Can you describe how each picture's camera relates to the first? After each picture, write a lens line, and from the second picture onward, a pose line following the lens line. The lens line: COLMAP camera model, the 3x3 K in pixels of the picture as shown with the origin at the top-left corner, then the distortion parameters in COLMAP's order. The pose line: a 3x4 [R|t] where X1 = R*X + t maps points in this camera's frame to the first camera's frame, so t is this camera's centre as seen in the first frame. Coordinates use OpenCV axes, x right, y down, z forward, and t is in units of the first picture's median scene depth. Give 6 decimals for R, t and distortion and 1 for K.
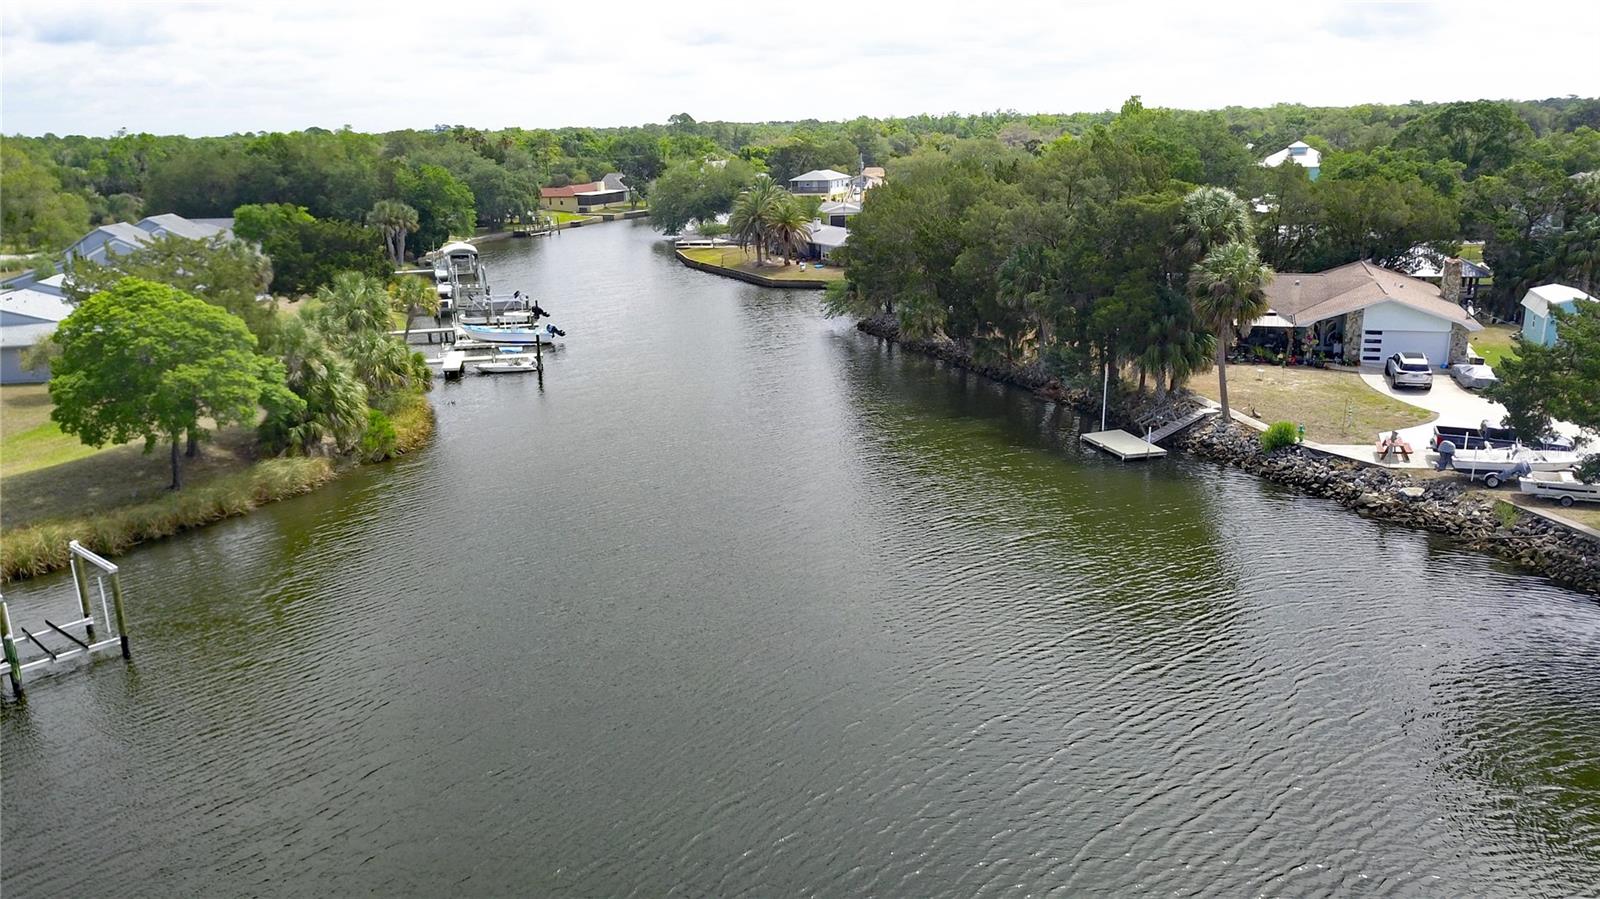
lens RADIAL K [[1217.5, 0, 797.5], [0, 1217.5, 454.3], [0, 0, 1]] dist [0.031013, -0.042508]
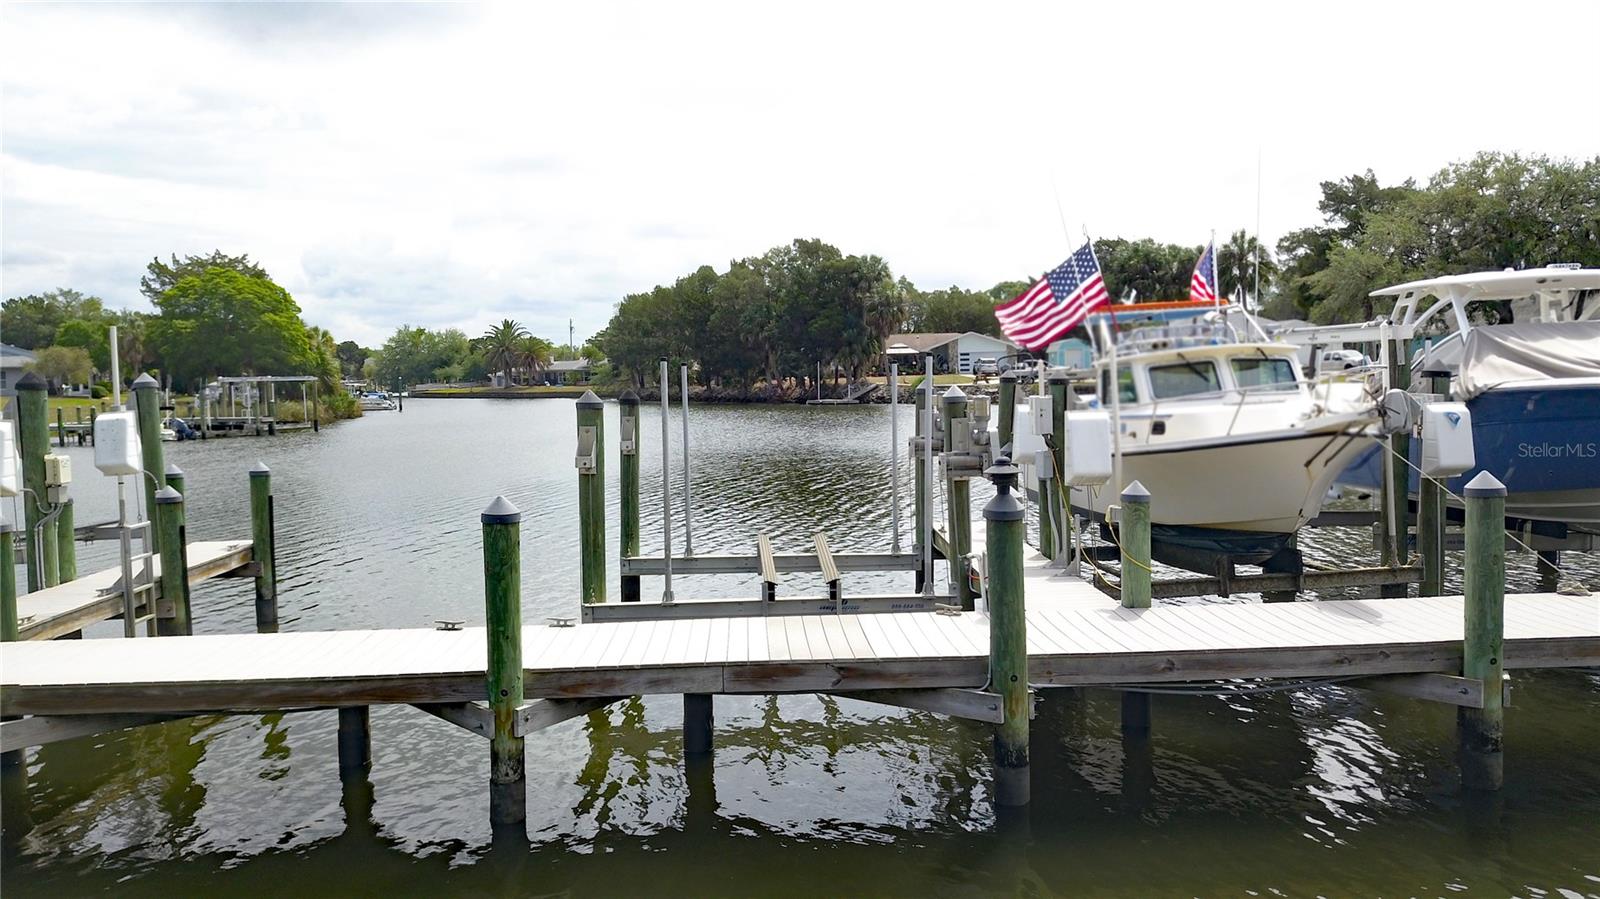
lens RADIAL K [[1217.5, 0, 796.0], [0, 1217.5, 449.1], [0, 0, 1]] dist [0.031013, -0.042508]
pose [[0.954573, -0.014435, 0.297627, -0.238861], [0.074474, 0.978684, -0.191393, 0.322282], [-0.288521, 0.204864, 0.935300, -0.447236]]
